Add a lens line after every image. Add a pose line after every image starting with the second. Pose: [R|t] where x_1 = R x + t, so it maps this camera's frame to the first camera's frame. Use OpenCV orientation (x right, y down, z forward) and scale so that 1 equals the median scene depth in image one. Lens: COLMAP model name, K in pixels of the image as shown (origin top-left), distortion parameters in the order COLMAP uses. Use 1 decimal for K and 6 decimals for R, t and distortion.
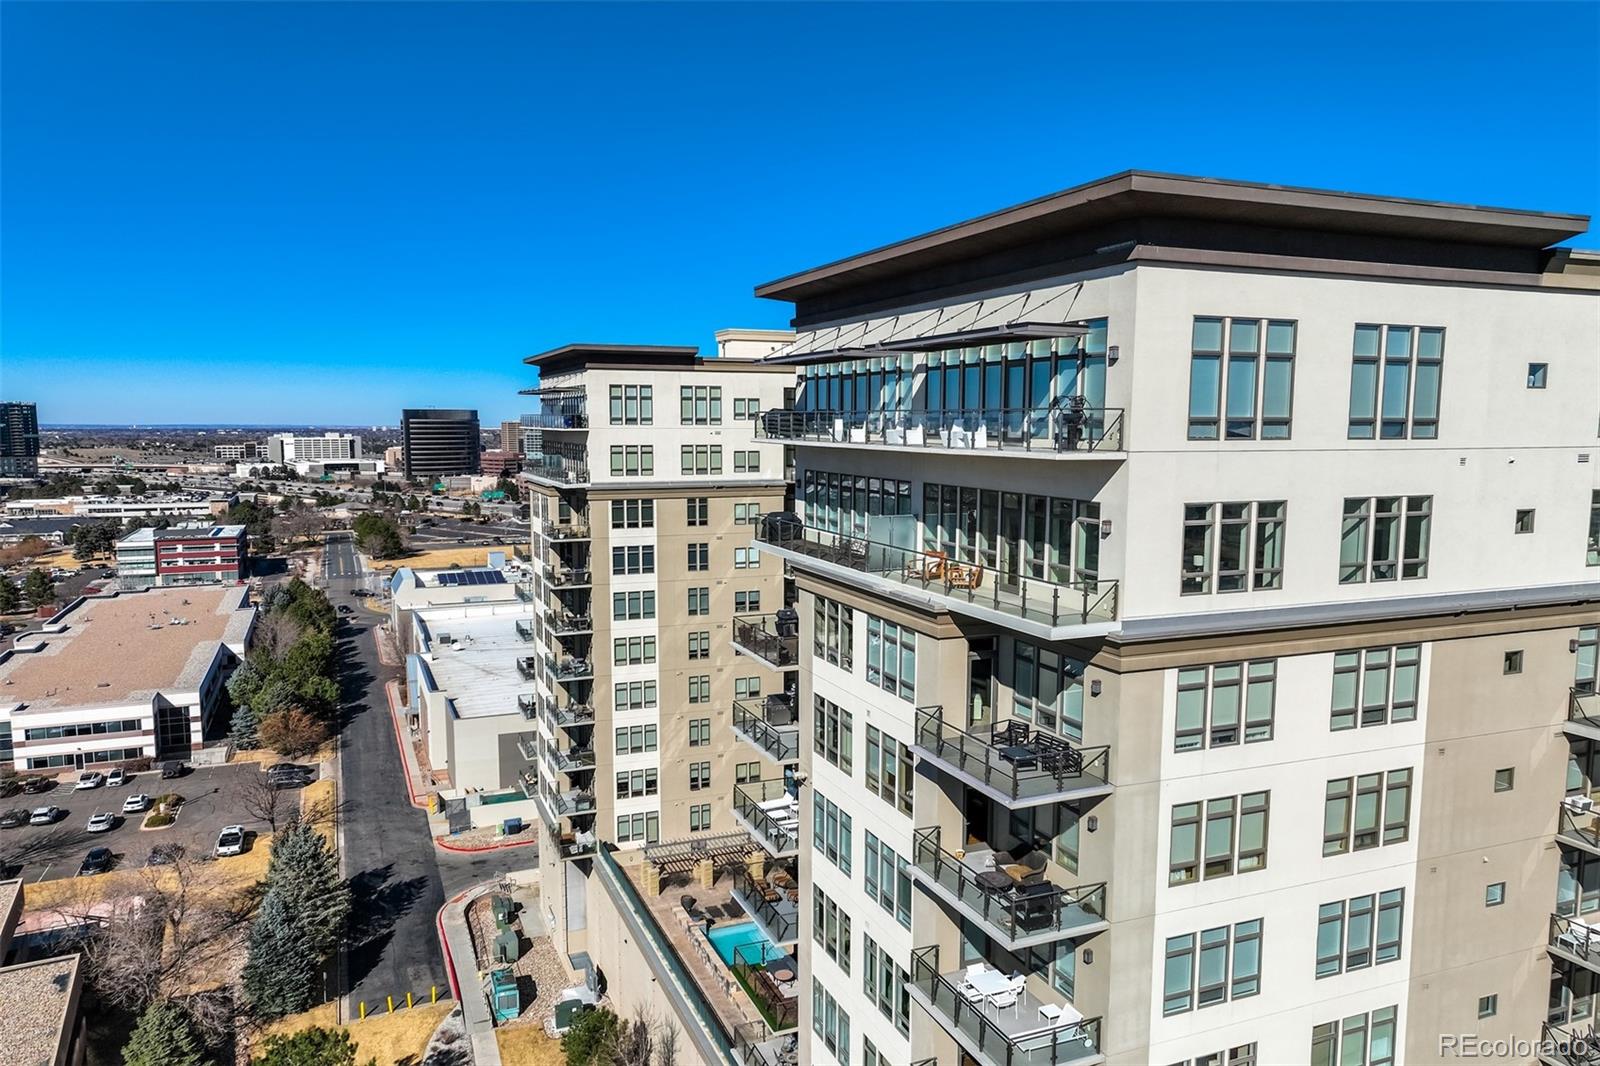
lens RADIAL K [[1128.8, 0, 806.8], [0, 1128.8, 567.3], [0, 0, 1]] dist [0.005207, 0.007092]
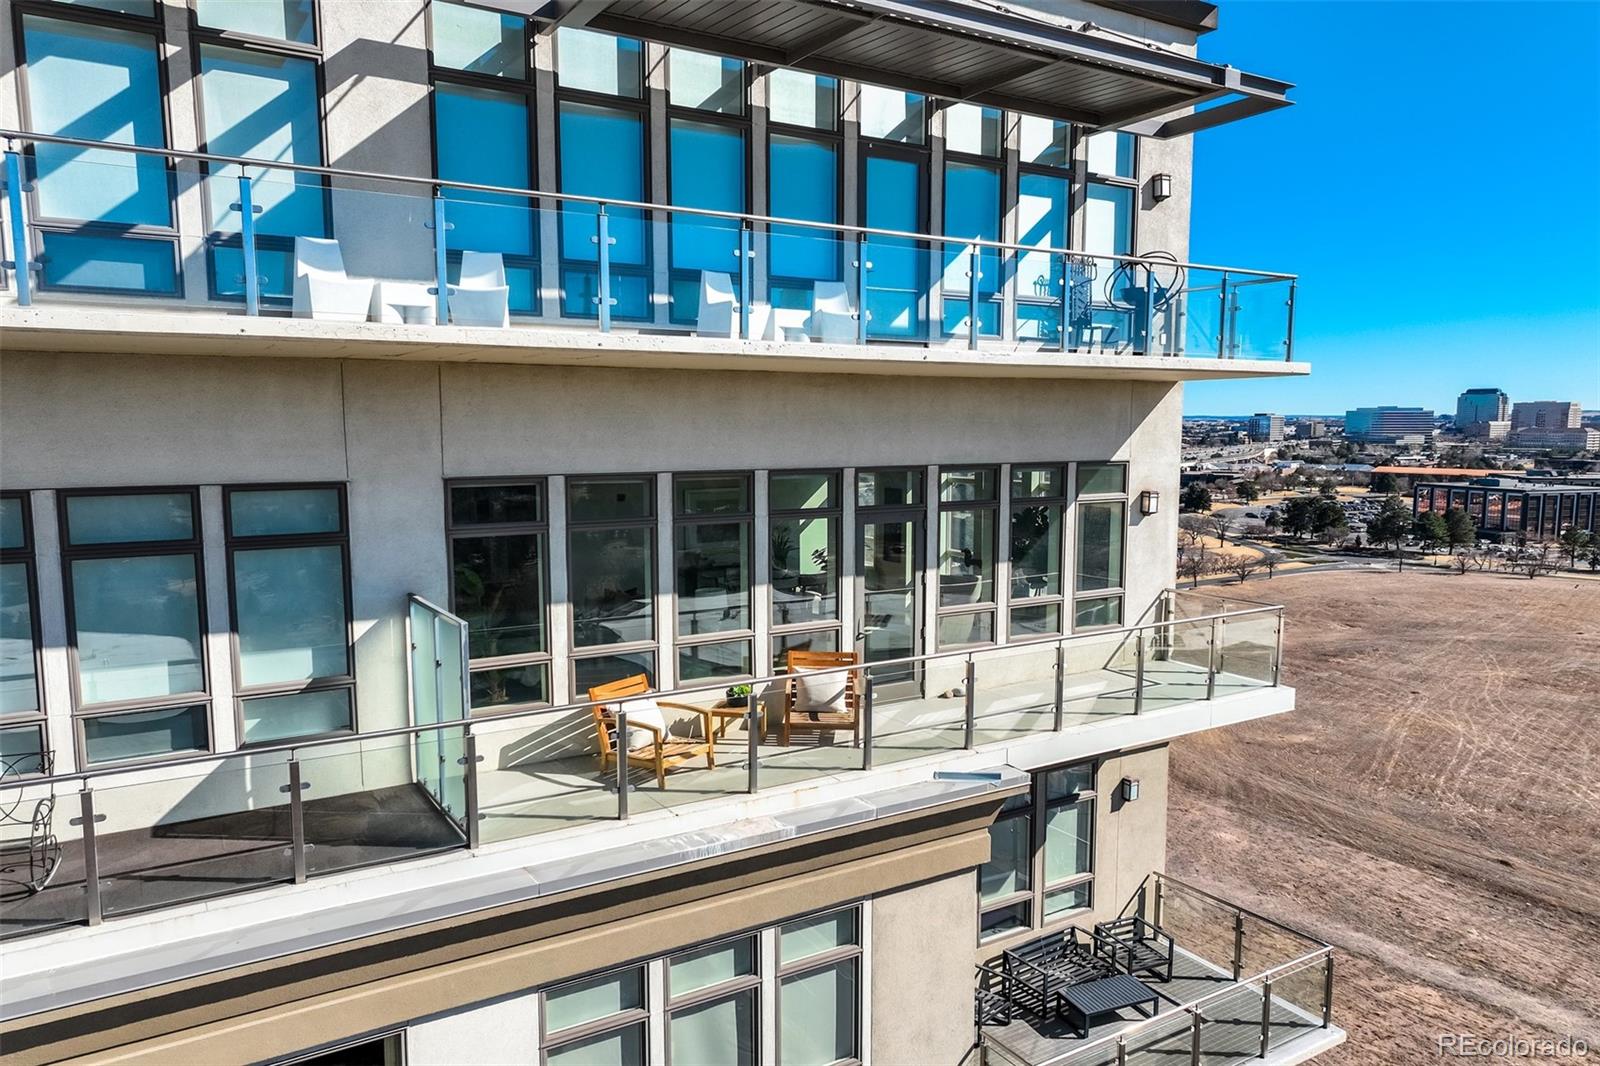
lens RADIAL K [[1131.2, 0, 801.2], [0, 1131.2, 521.4], [0, 0, 1]] dist [0.006195, 0.004161]
pose [[-0.161950, -0.142653, 0.976433, -0.184349], [0.096872, 0.982418, 0.159595, -0.095187], [-0.982033, 0.120436, -0.145283, 0.898004]]
